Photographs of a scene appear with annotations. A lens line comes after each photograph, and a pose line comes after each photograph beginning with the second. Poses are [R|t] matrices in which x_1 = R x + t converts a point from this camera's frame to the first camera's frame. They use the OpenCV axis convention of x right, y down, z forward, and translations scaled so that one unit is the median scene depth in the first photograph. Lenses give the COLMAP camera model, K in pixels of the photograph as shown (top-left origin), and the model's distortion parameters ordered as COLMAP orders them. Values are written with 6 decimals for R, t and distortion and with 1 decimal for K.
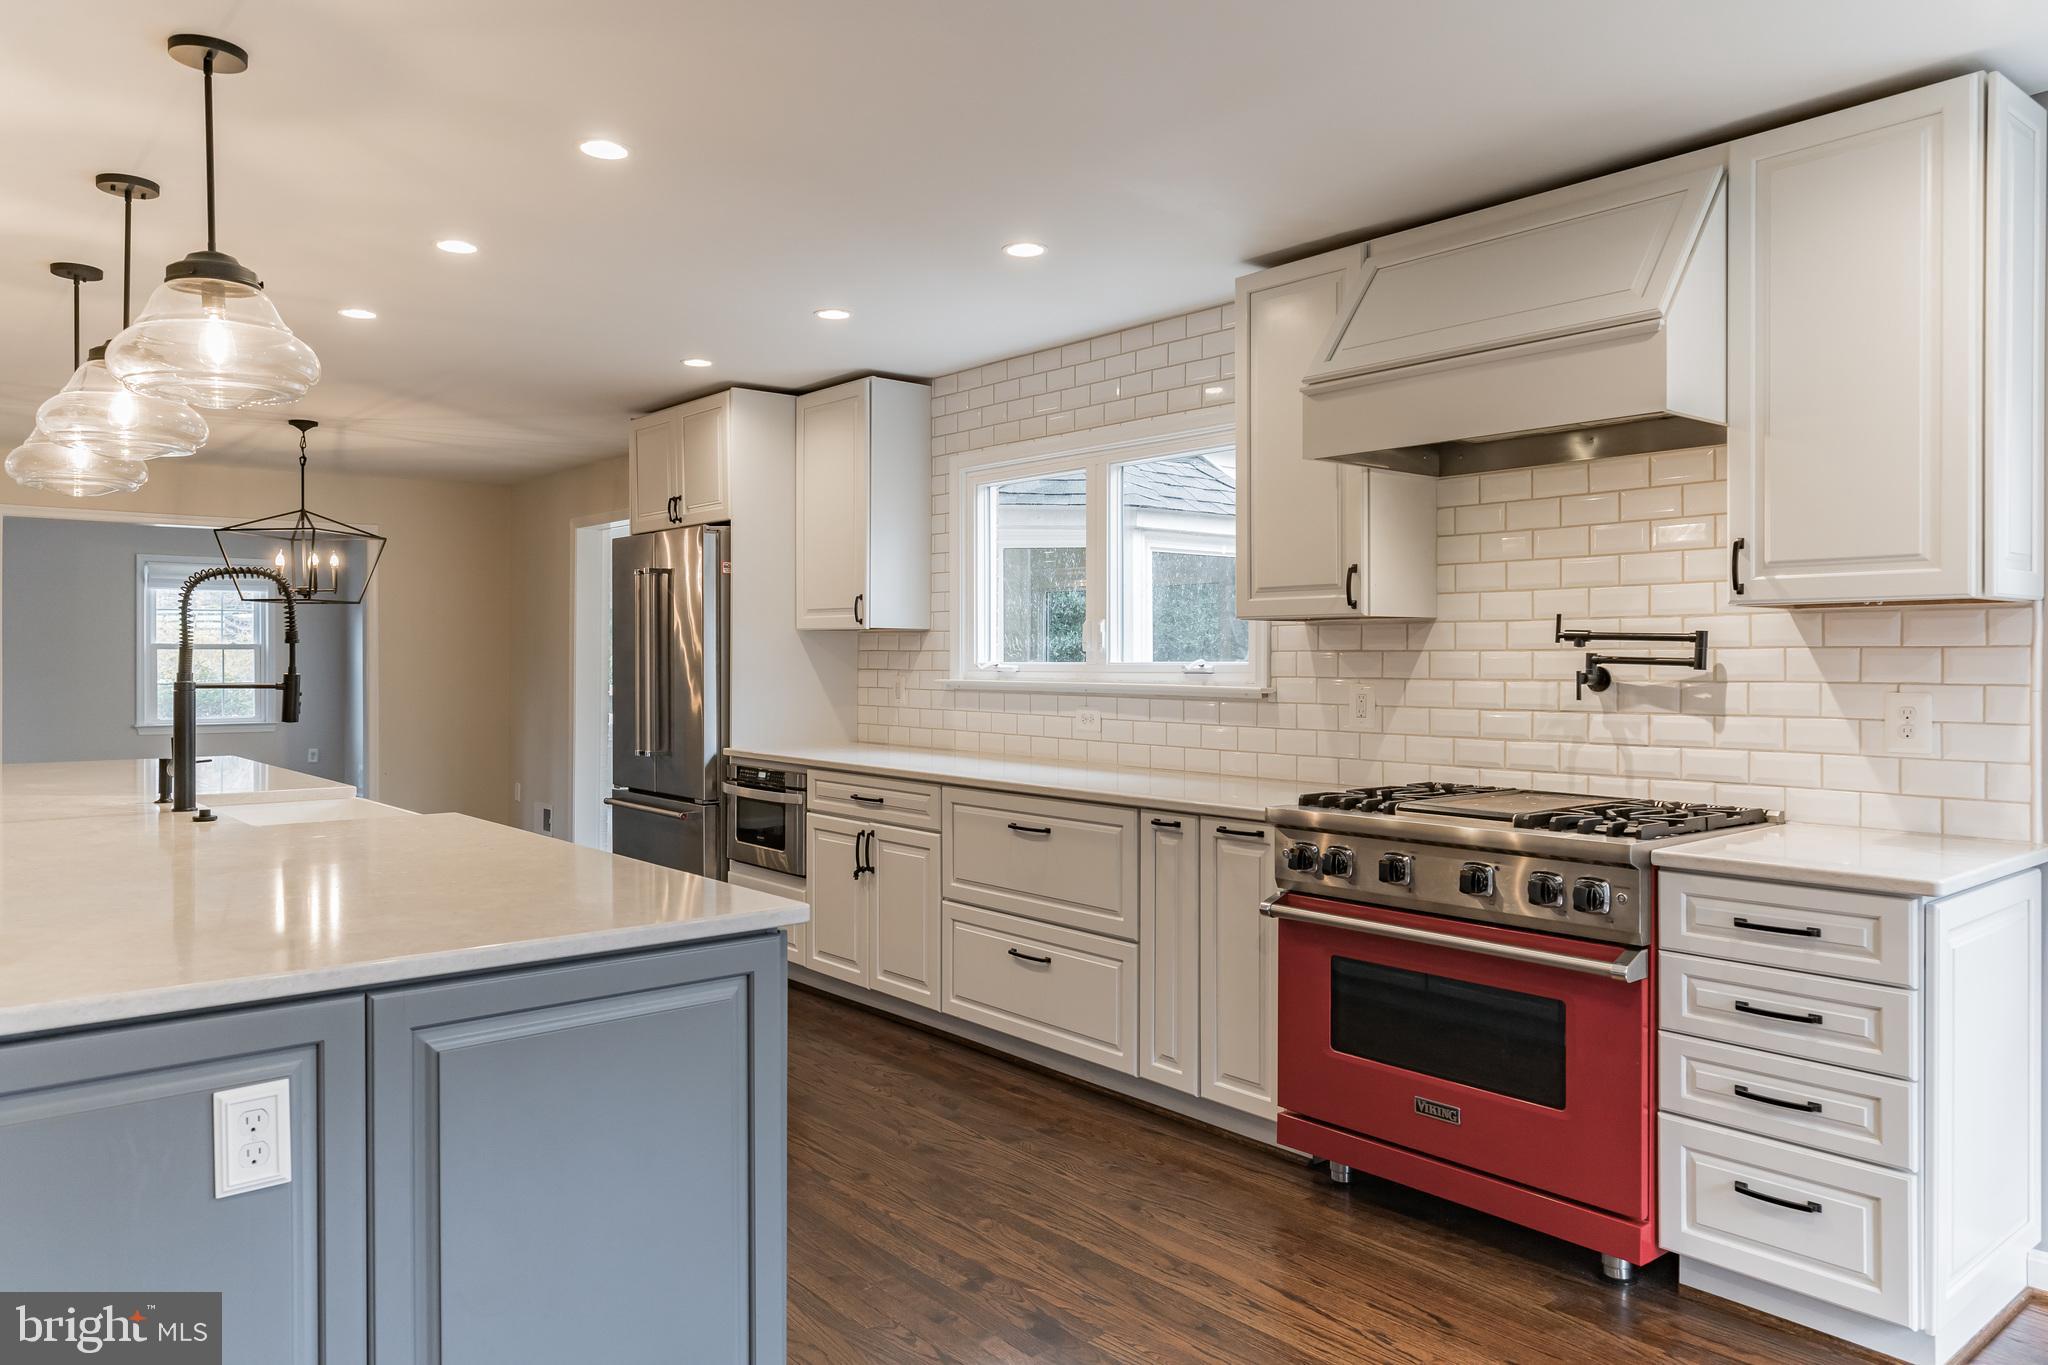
lens RADIAL K [[1405.8, 0, 1024.0], [0, 1405.8, 682.5], [0, 0, 1]] dist [-0.000319, -0.000805]
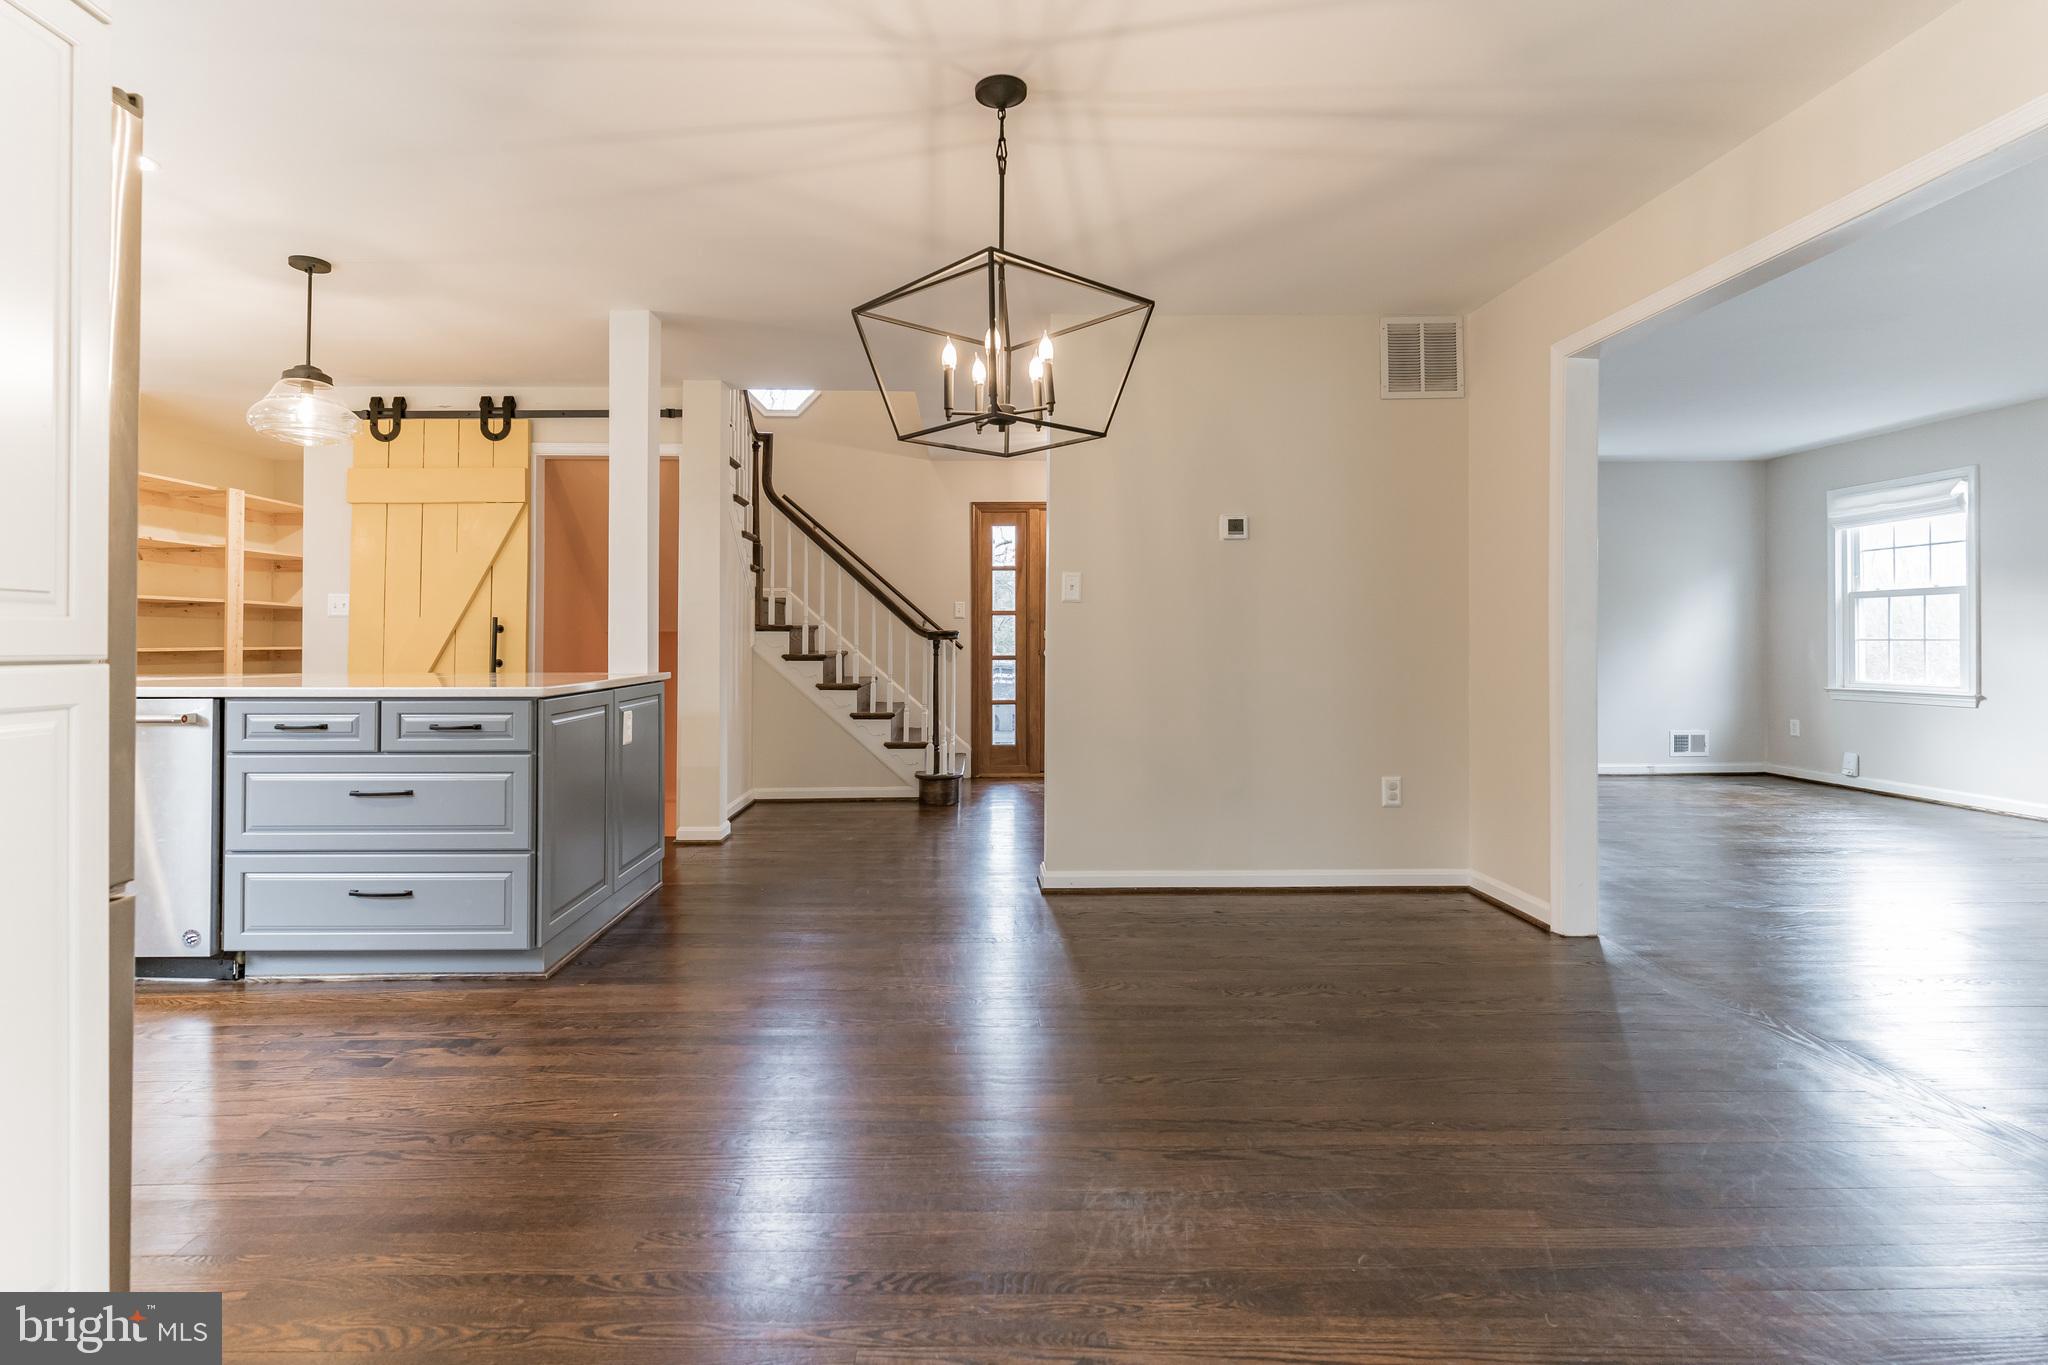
lens RADIAL K [[992.4, 0, 983.5], [0, 992.4, 629.4], [0, 0, 1]] dist [-0.000516, -0.000259]
pose [[-0.630886, -0.011021, -0.775797, -0.286231], [-0.014548, 0.999891, -0.002374, 0.017644], [0.775739, 0.009788, -0.630978, 1.540439]]
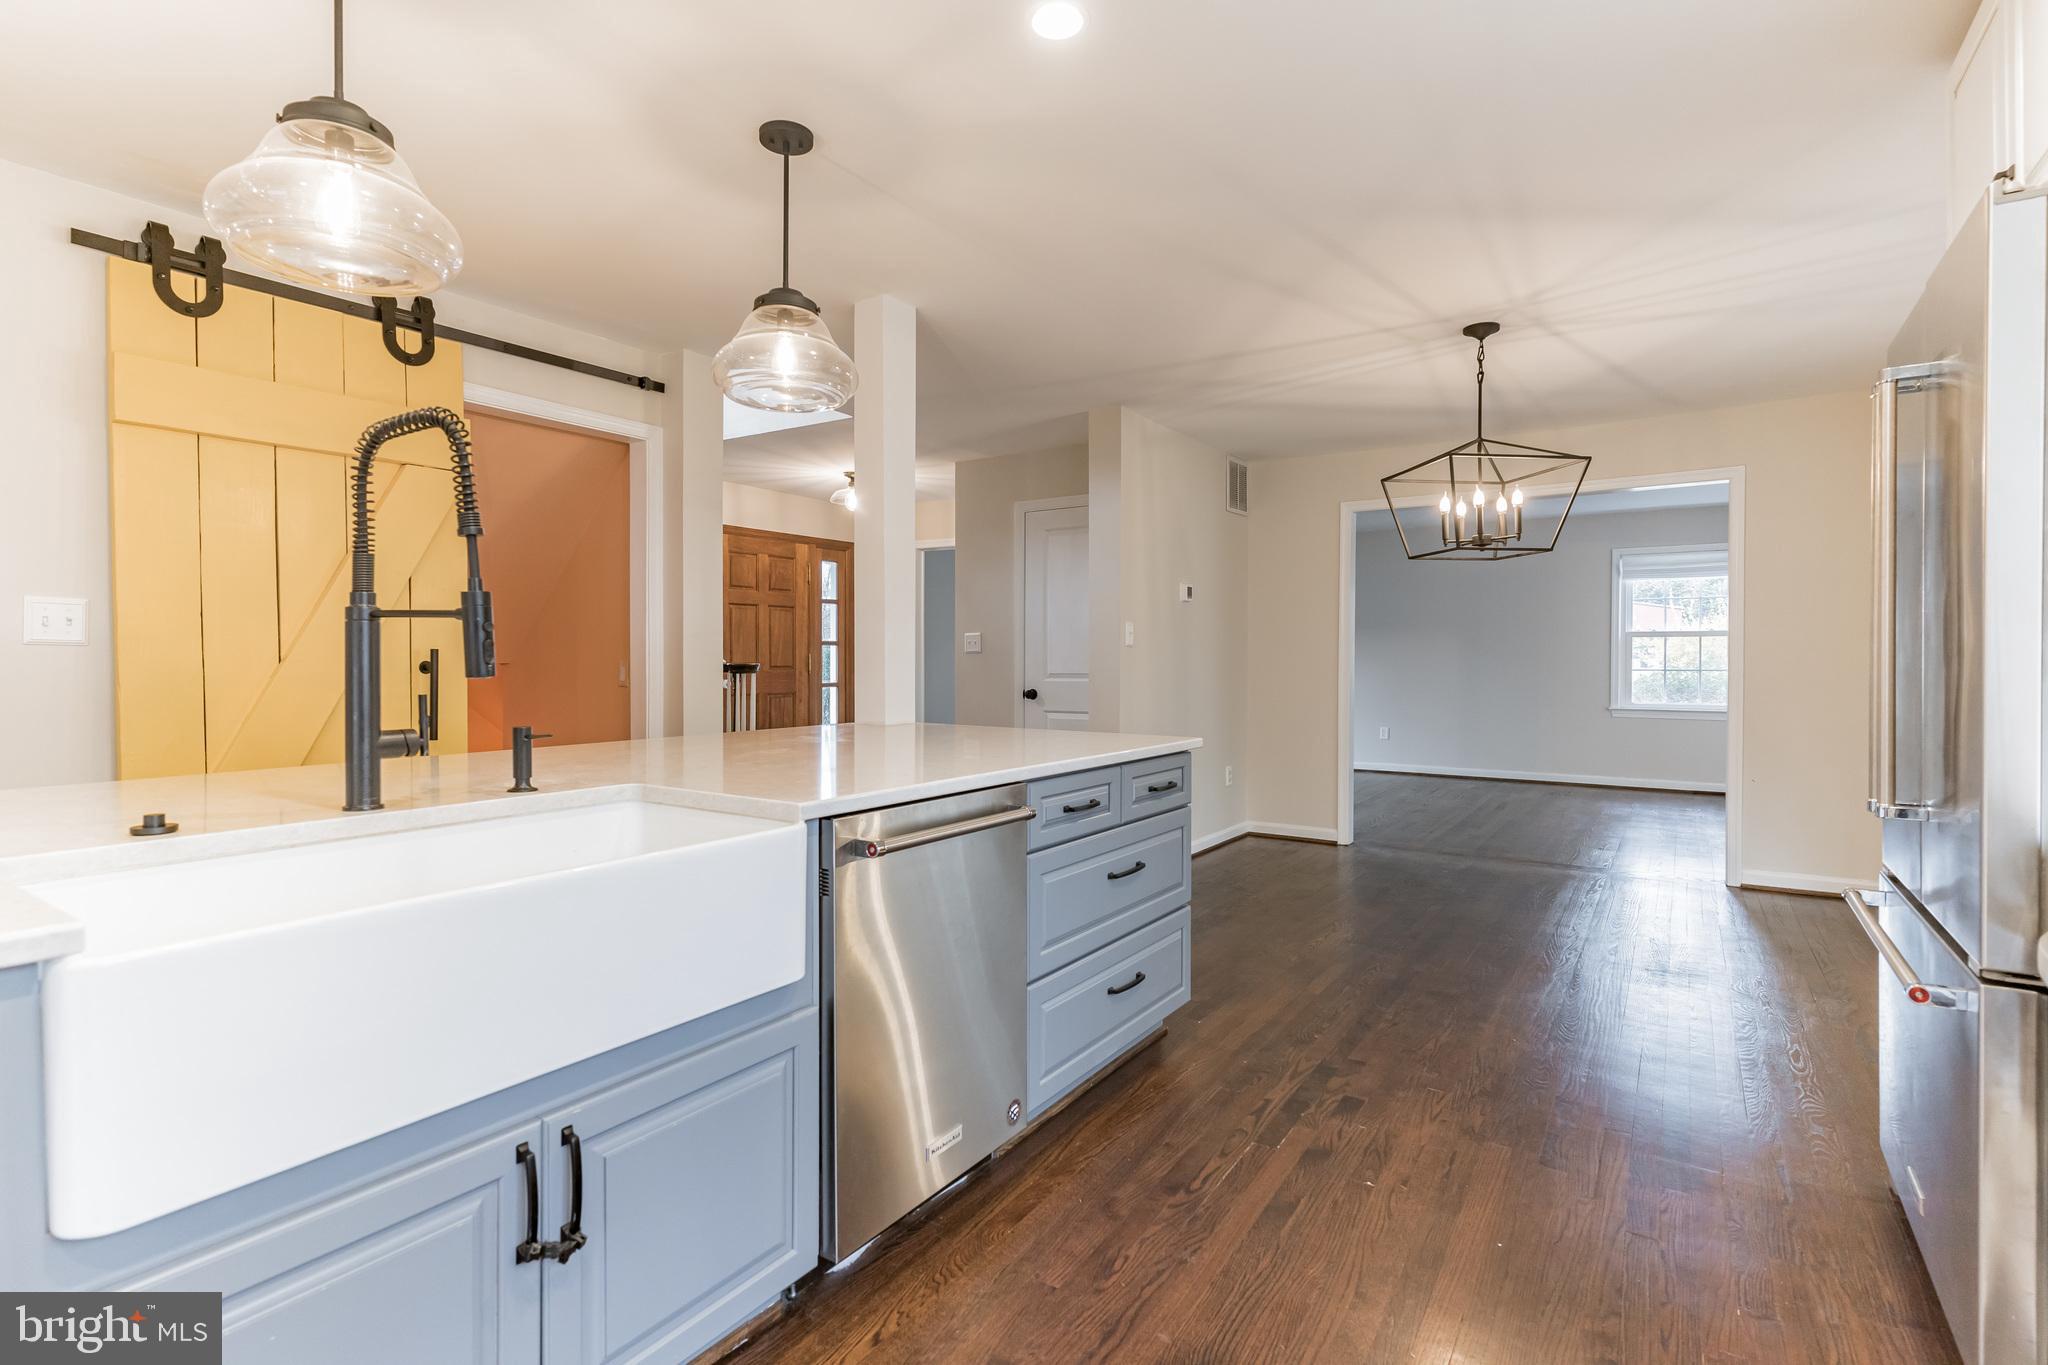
lens RADIAL K [[978.2, 0, 1022.0], [0, 978.2, 670.0], [0, 0, 1]] dist [0.000976, 0.000046]
pose [[0.270724, 0.009785, -0.962607, -0.059934], [-0.018653, 0.999814, 0.004918, 0.013353], [0.962476, 0.016624, 0.270856, 0.757387]]
